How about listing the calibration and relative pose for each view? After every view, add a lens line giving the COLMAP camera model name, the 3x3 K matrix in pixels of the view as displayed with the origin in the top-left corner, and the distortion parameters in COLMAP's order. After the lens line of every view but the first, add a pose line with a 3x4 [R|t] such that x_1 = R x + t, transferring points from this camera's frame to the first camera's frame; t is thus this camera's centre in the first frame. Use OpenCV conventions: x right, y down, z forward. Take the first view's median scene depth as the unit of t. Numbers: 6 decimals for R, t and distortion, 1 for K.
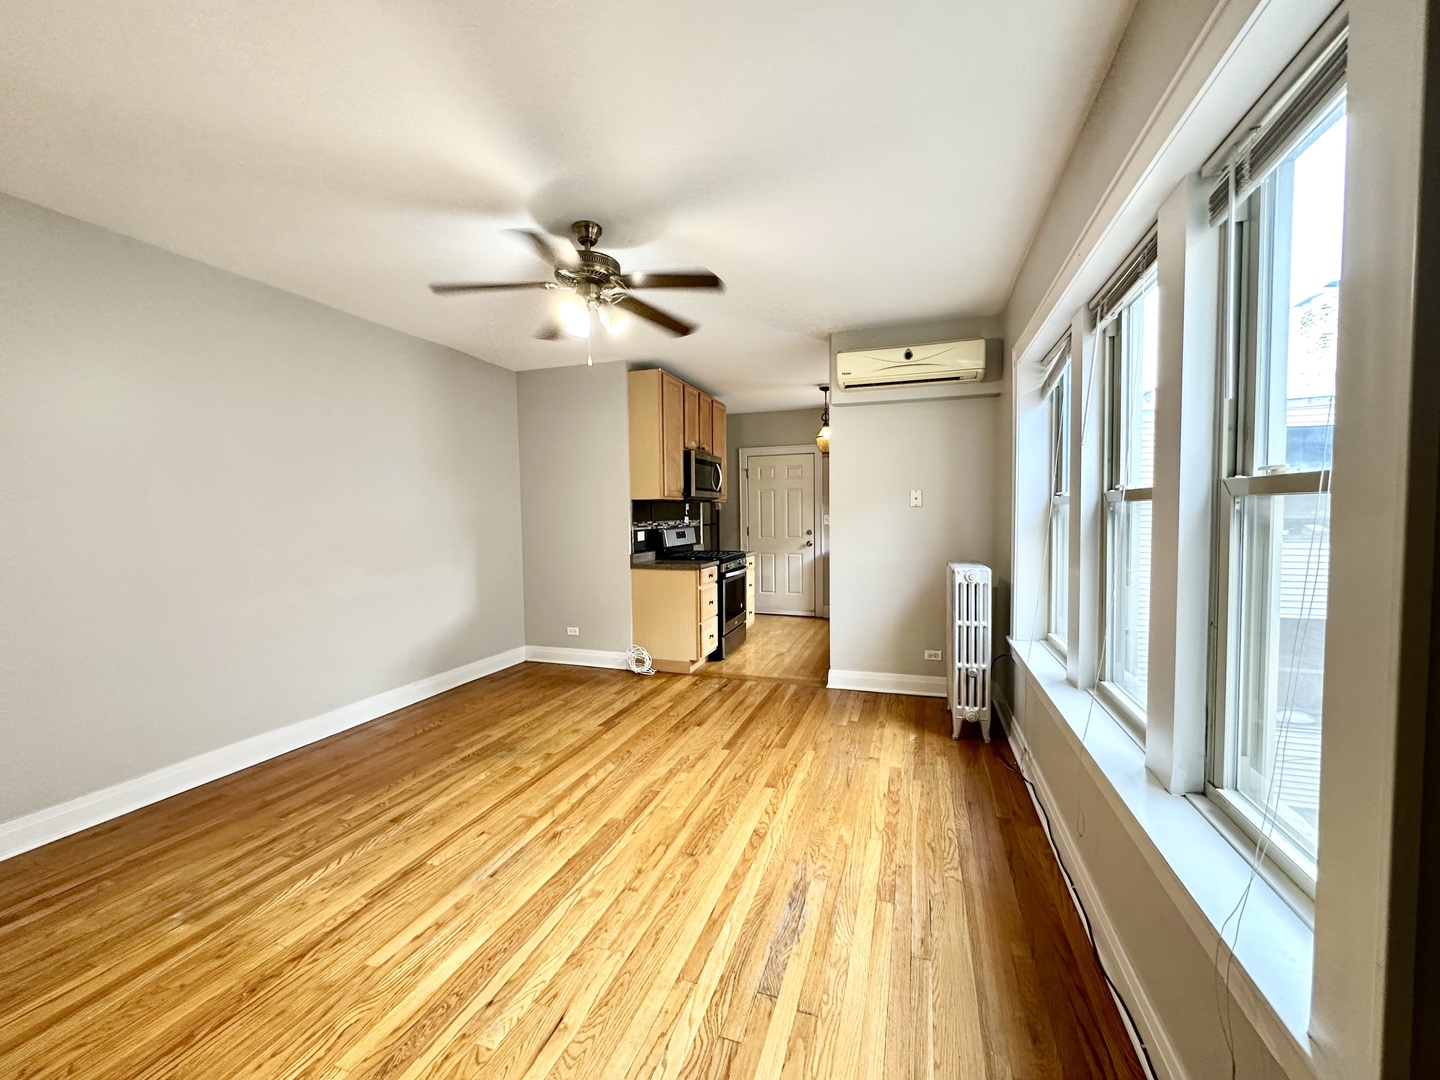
lens RADIAL K [[584.3, 0, 720.0], [0, 584.3, 540.0], [0, 0, 1]] dist [0.000324, 0.000026]
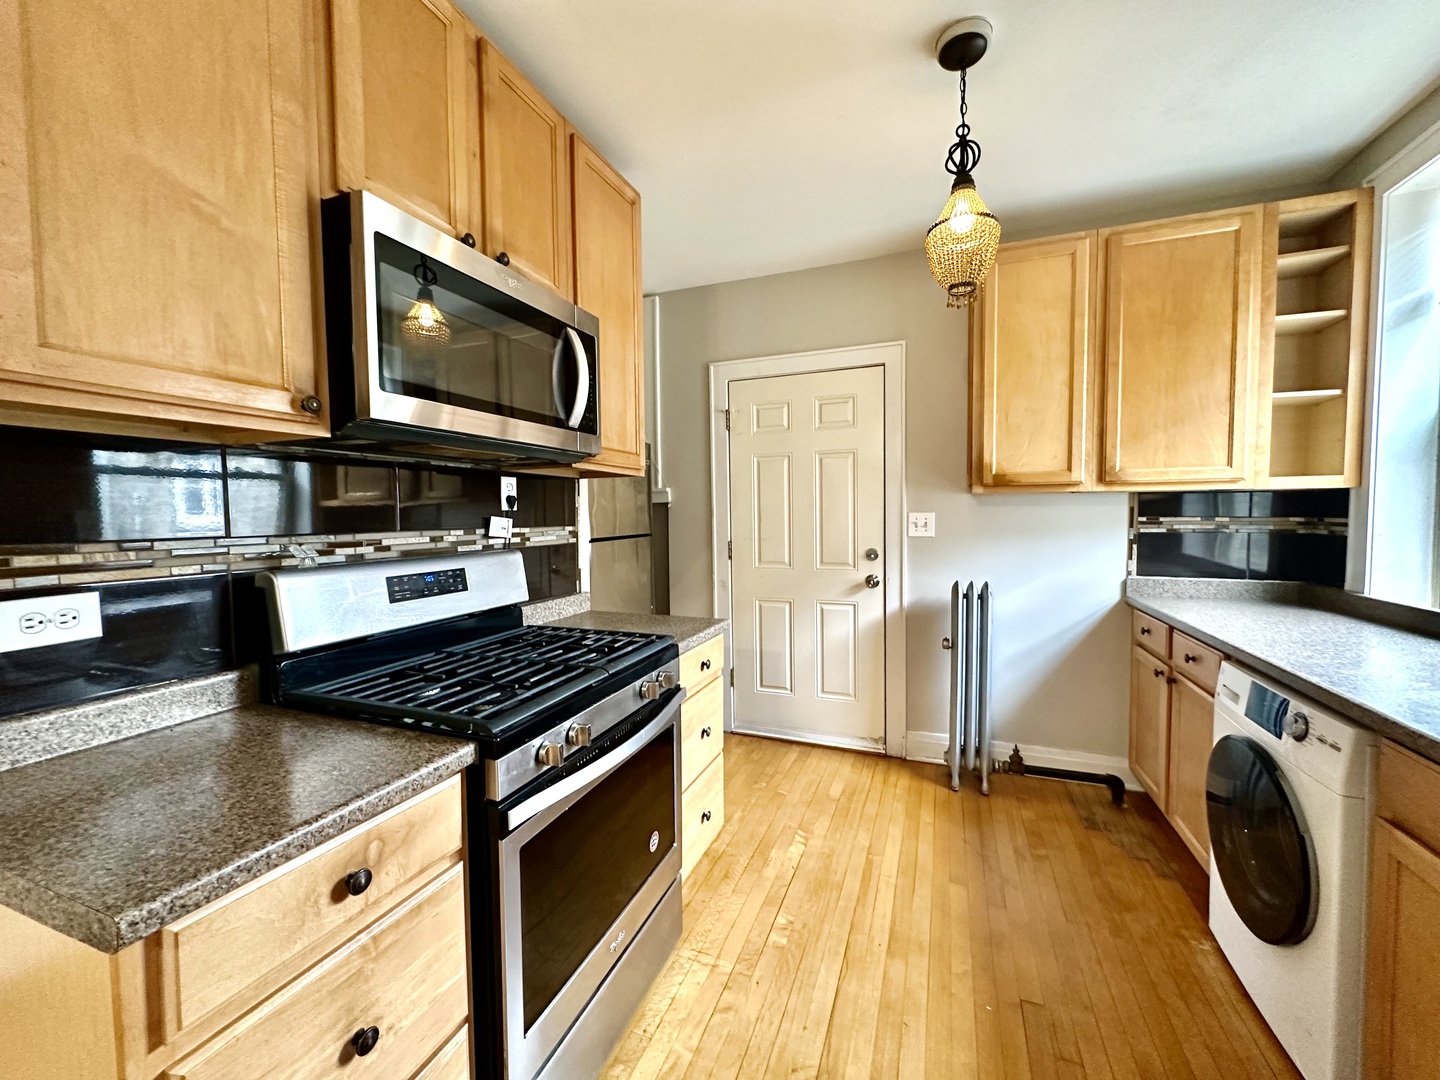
lens RADIAL K [[584.3, 0, 720.0], [0, 584.3, 540.0], [0, 0, 1]] dist [0.000324, 0.000026]
pose [[0.998950, 0.001468, -0.045795, 0.088455], [-0.001565, 0.999997, -0.002082, -0.032050], [0.045792, 0.002152, 0.998949, 0.810834]]
